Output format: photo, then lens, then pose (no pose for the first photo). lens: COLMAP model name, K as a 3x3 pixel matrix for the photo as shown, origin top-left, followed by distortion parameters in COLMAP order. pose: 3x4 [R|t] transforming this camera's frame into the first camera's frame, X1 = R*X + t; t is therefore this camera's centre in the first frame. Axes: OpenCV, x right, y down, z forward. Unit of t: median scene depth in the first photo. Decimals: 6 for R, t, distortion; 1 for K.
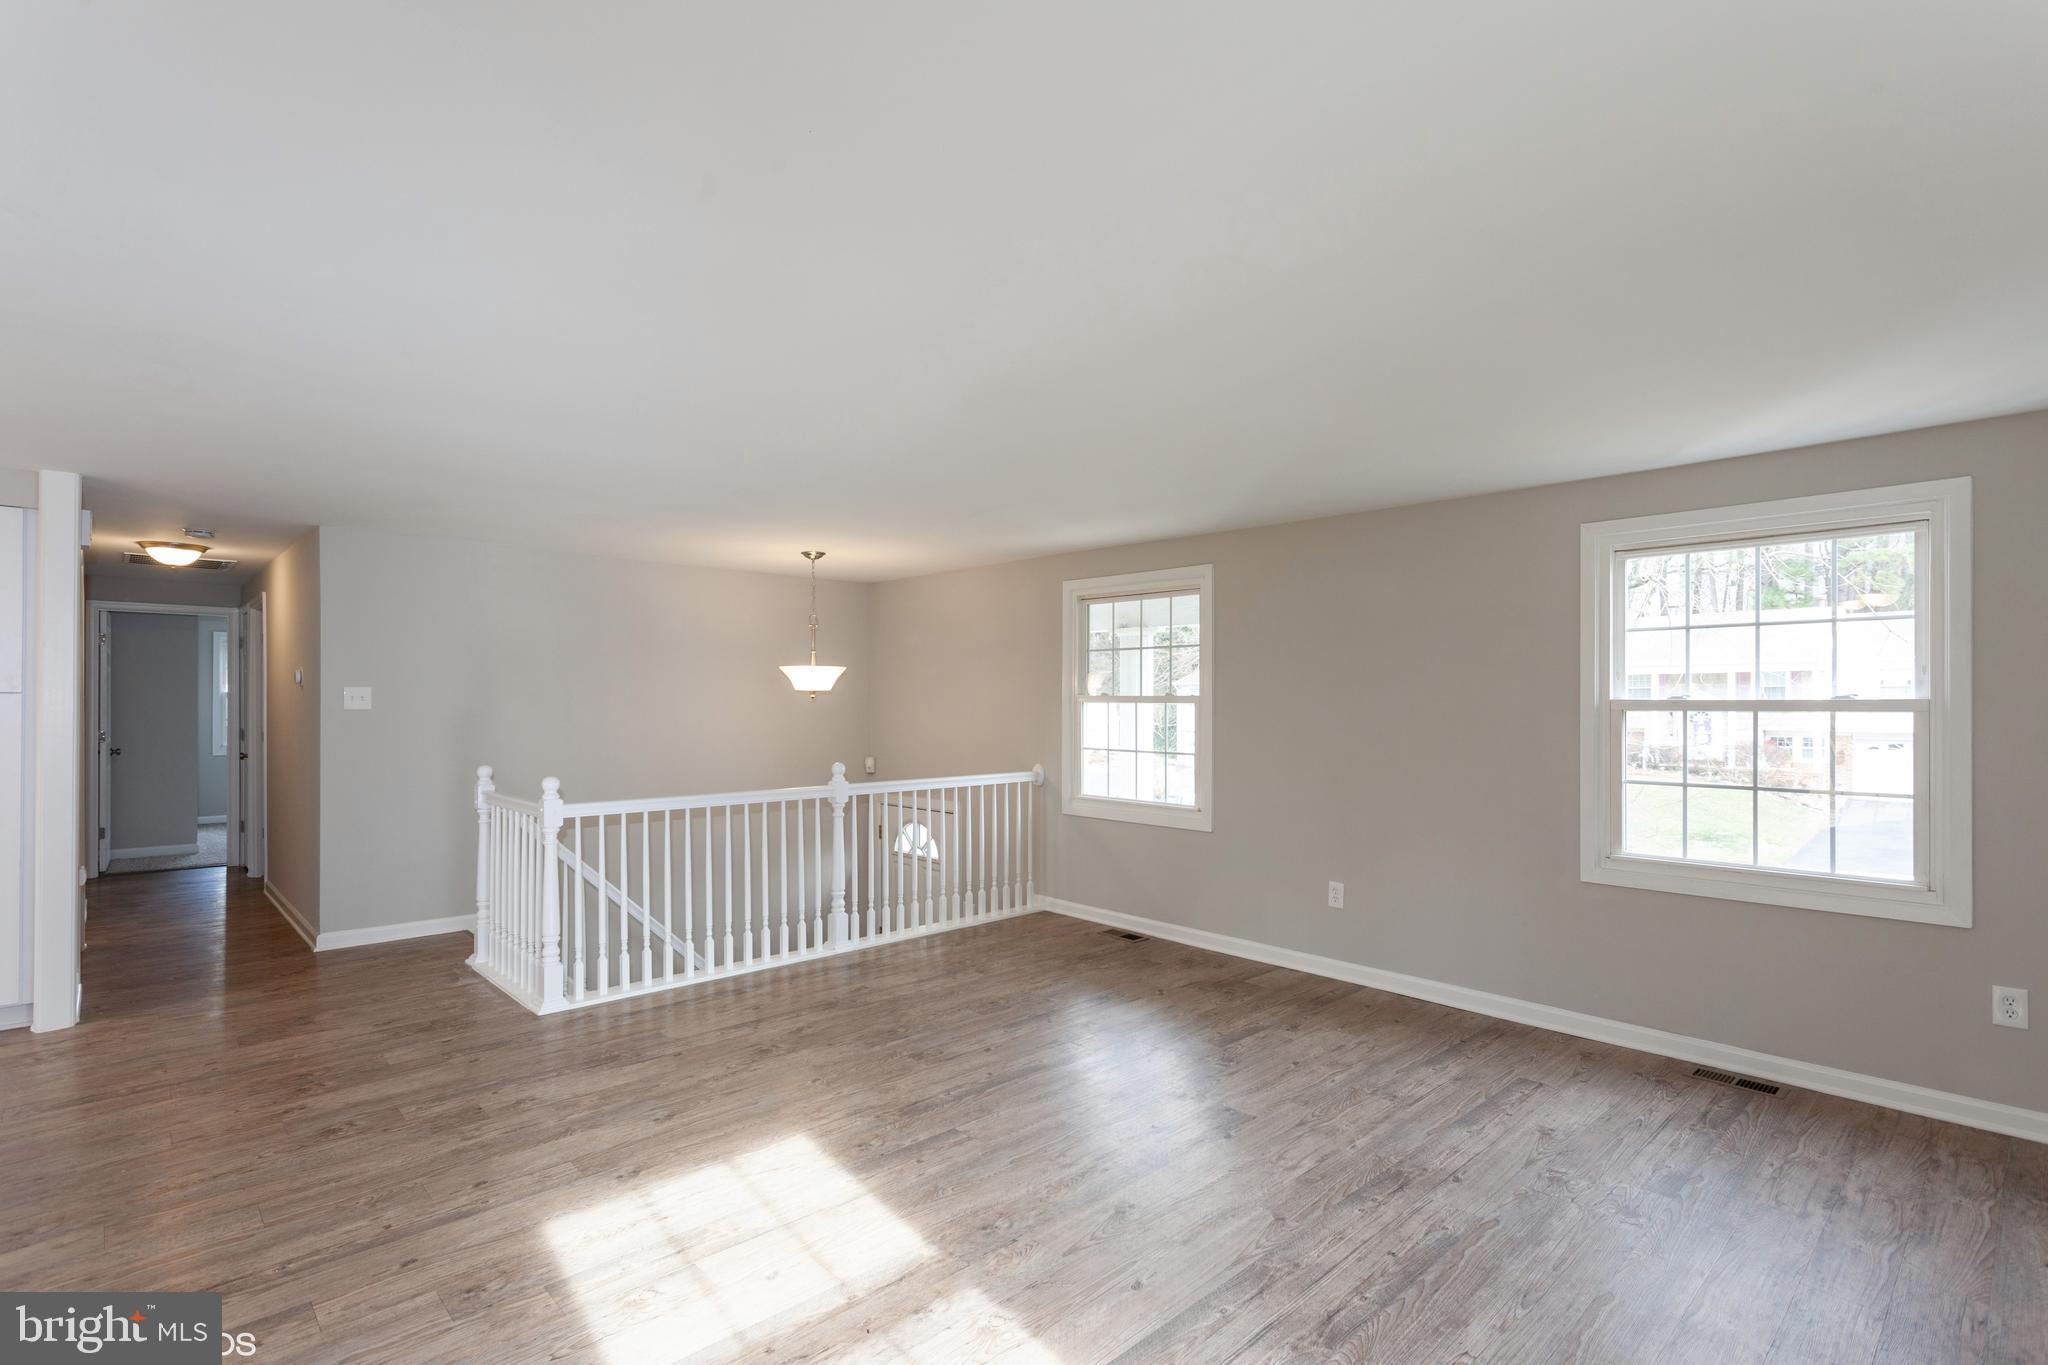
lens RADIAL K [[976.1, 0, 1027.6], [0, 976.1, 702.3], [0, 0, 1]] dist [-0.000677, 0.001162]
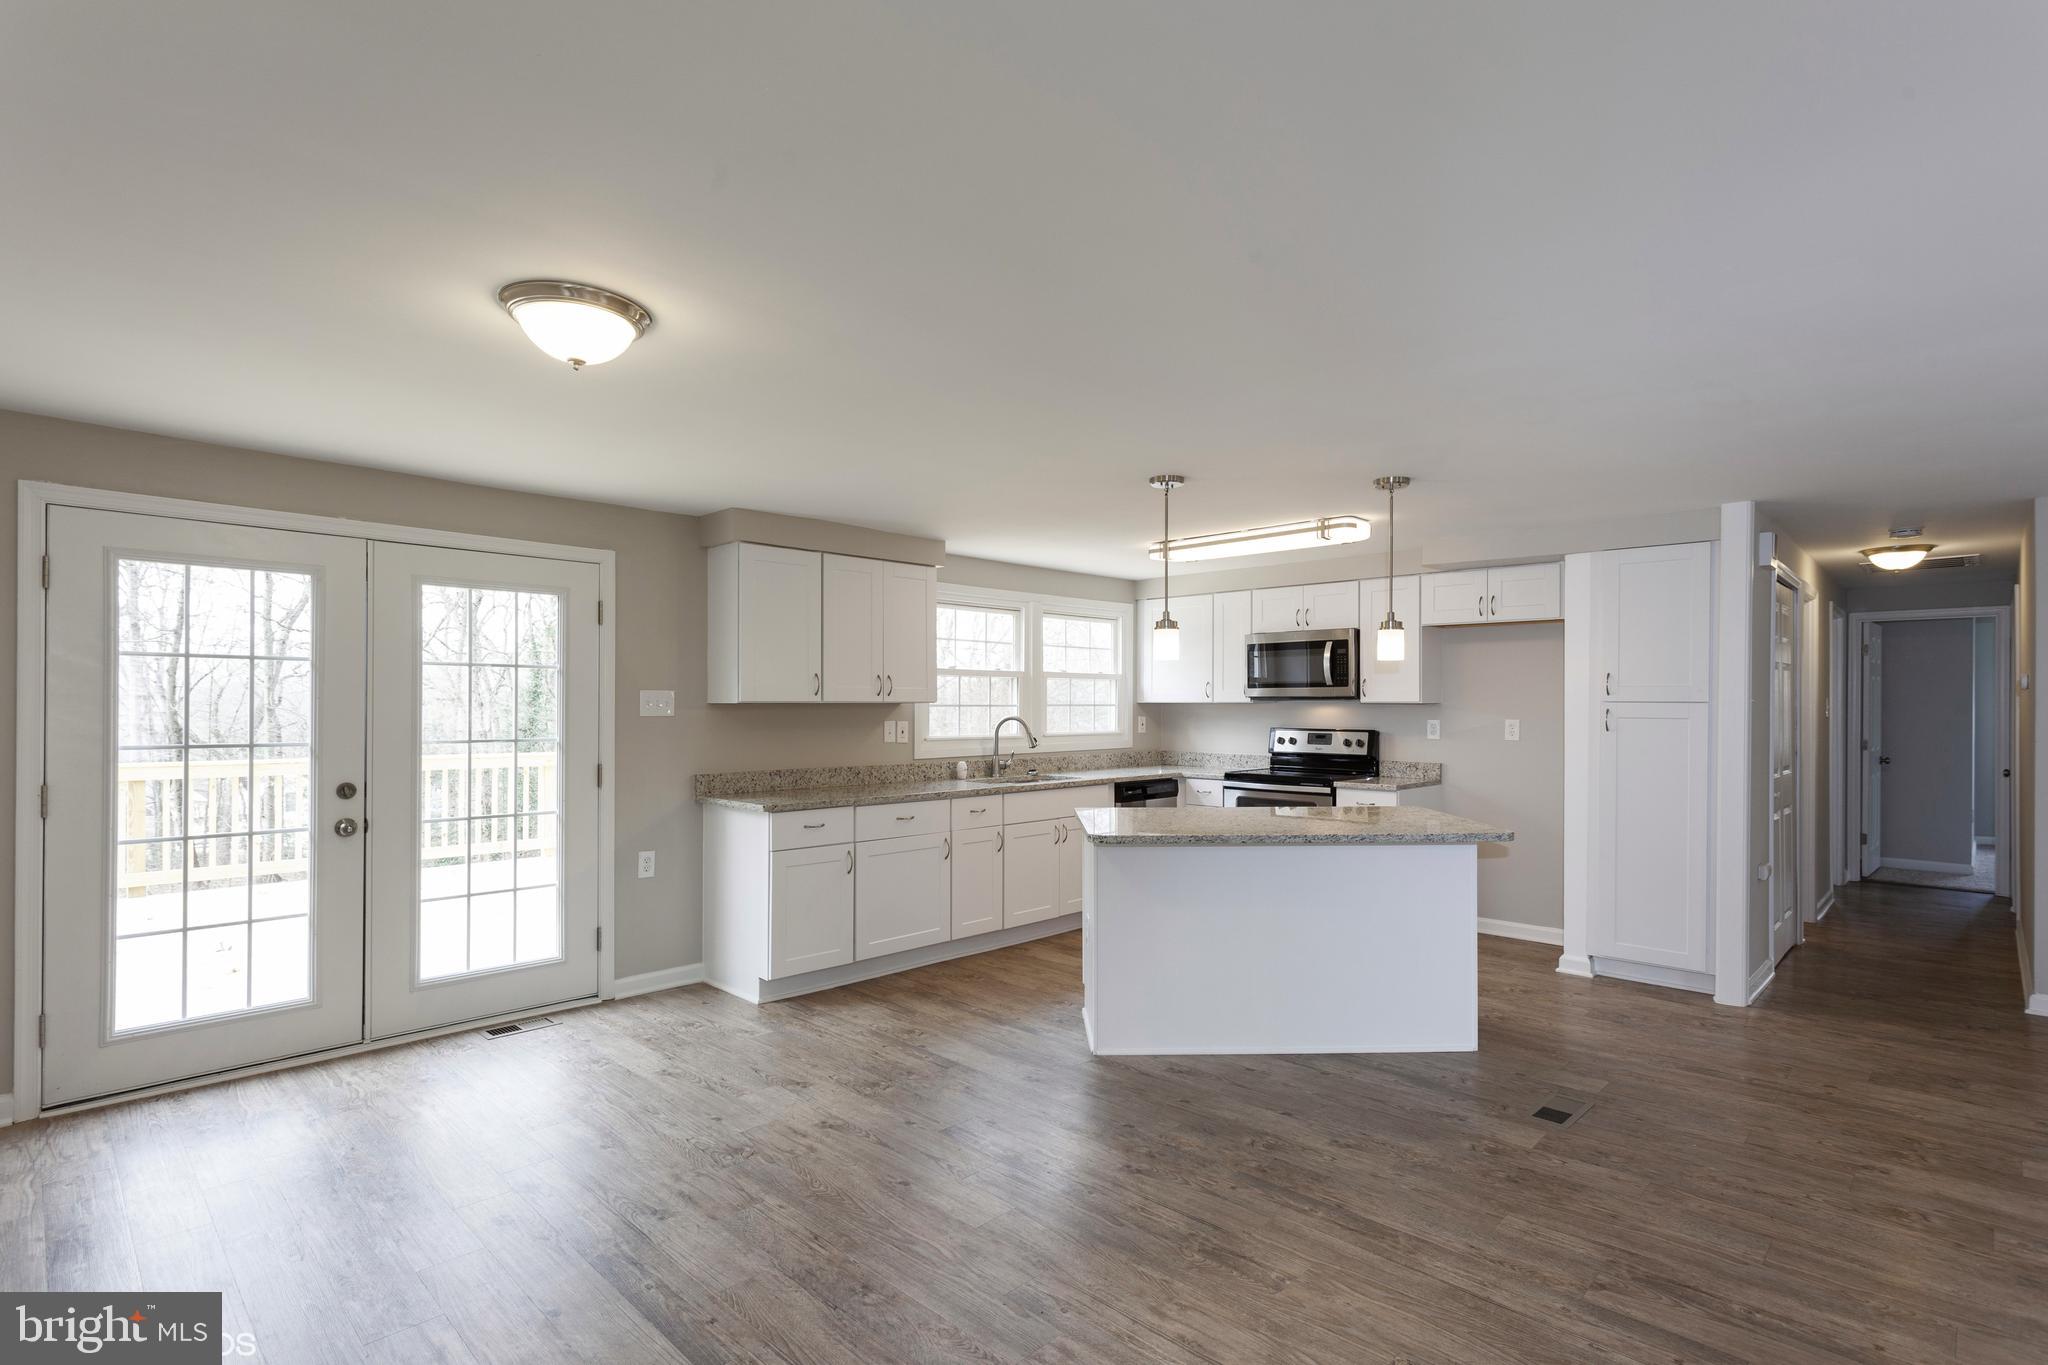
lens RADIAL K [[987.8, 0, 1033.1], [0, 987.8, 702.7], [0, 0, 1]] dist [-0.001105, 0.000590]
pose [[0.044089, -0.003500, -0.999021, 0.101350], [-0.005225, 0.999979, -0.003734, -0.000738], [0.999014, 0.005385, 0.044070, 0.168009]]
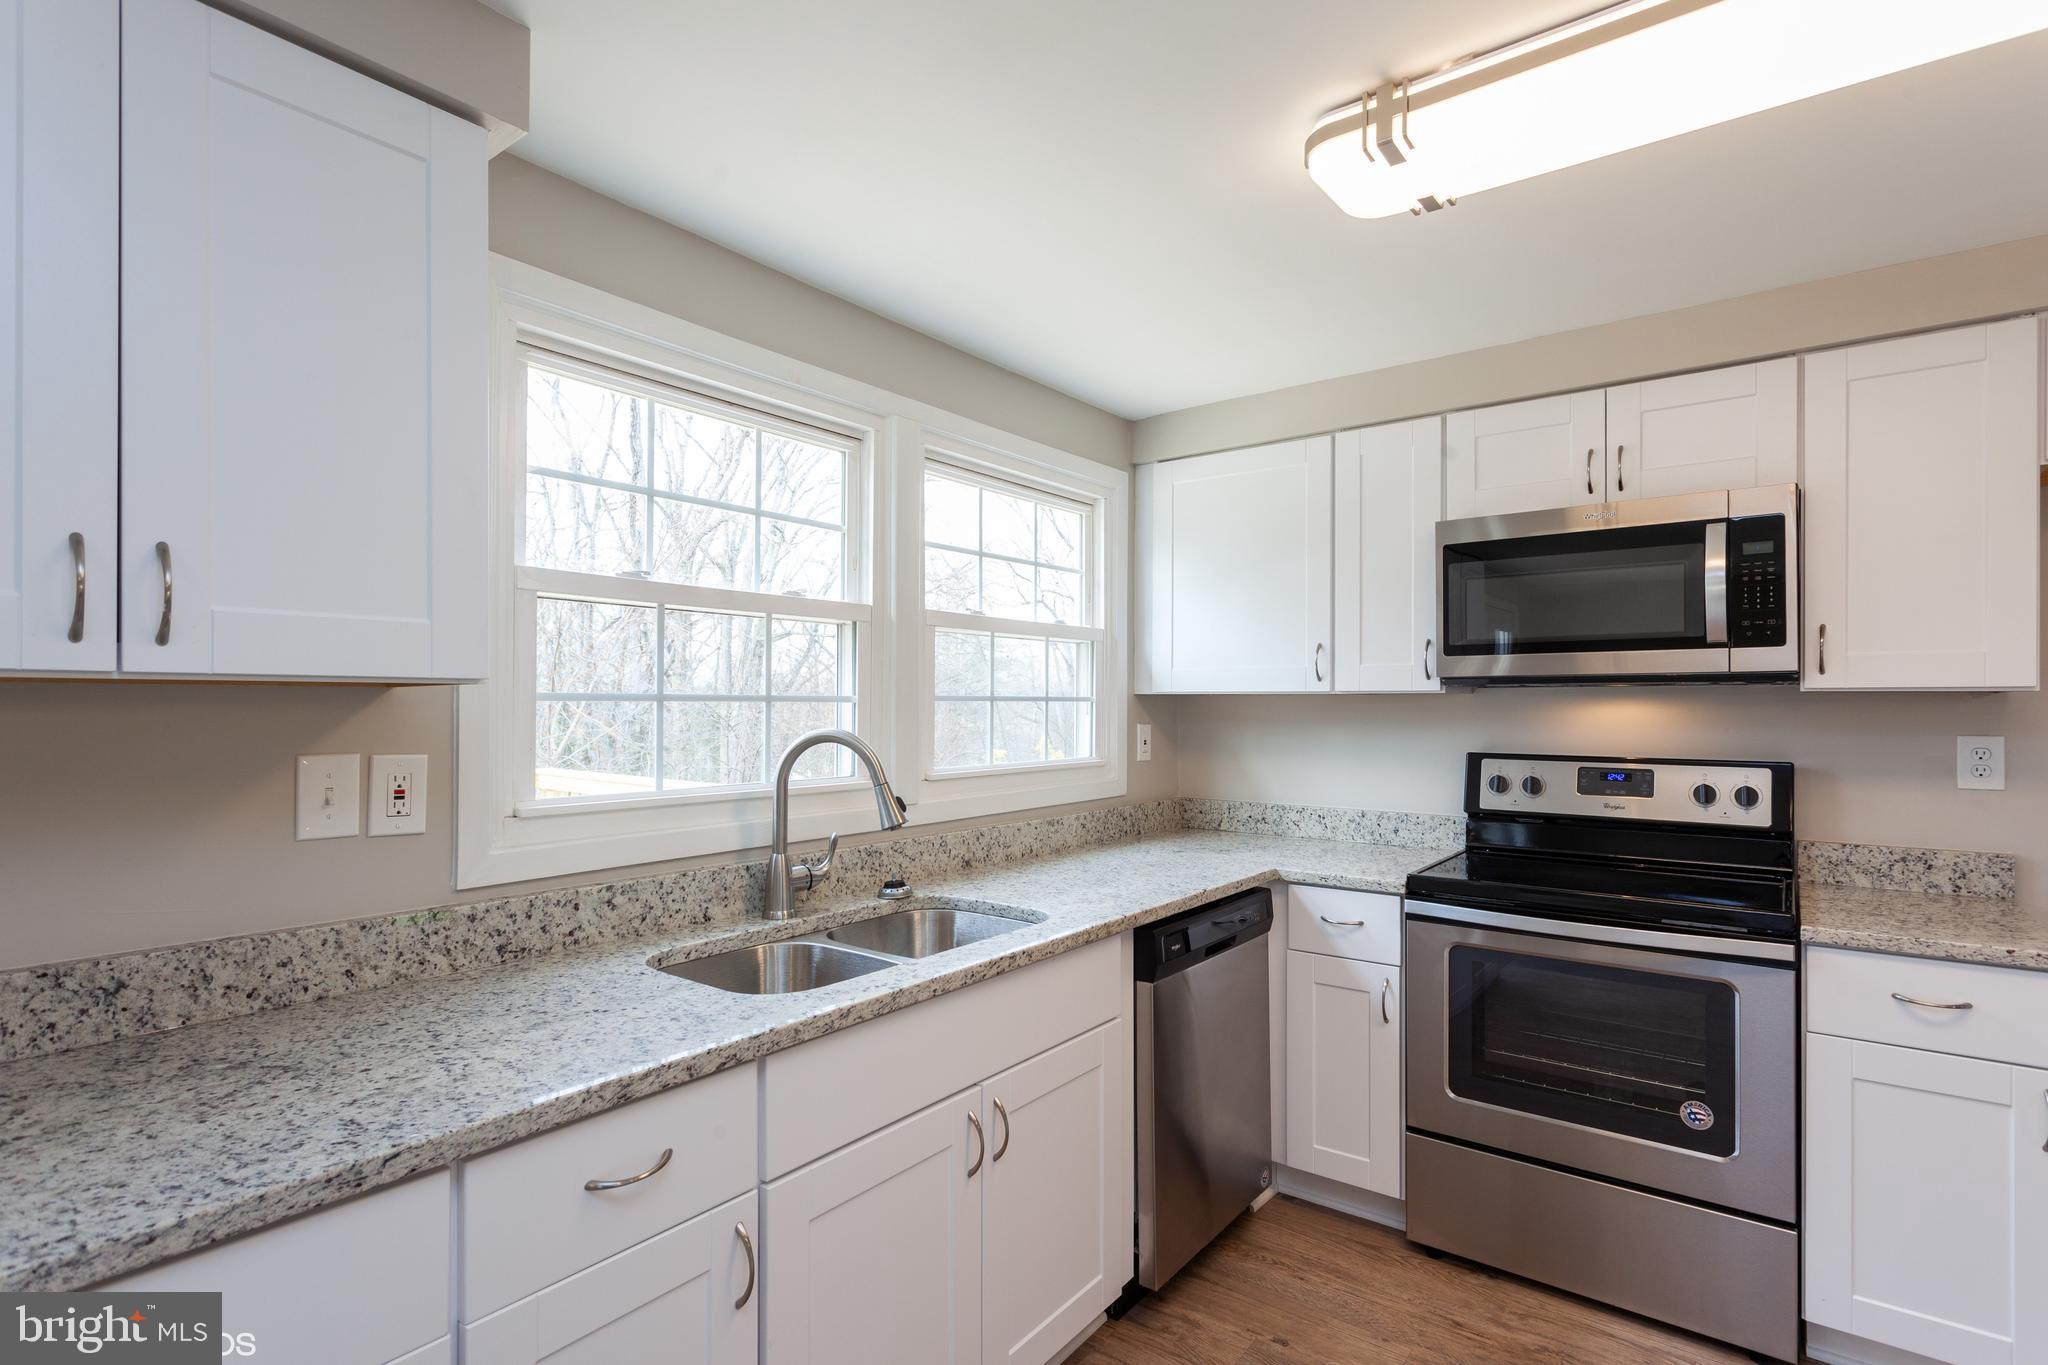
lens RADIAL K [[987.8, 0, 1033.1], [0, 987.8, 702.7], [0, 0, 1]] dist [-0.001105, 0.000590]
pose [[0.164665, -0.003608, -0.986343, -1.015218], [-0.005456, 0.999975, -0.004569, 0.002771], [0.986334, 0.006134, 0.164641, 0.227198]]
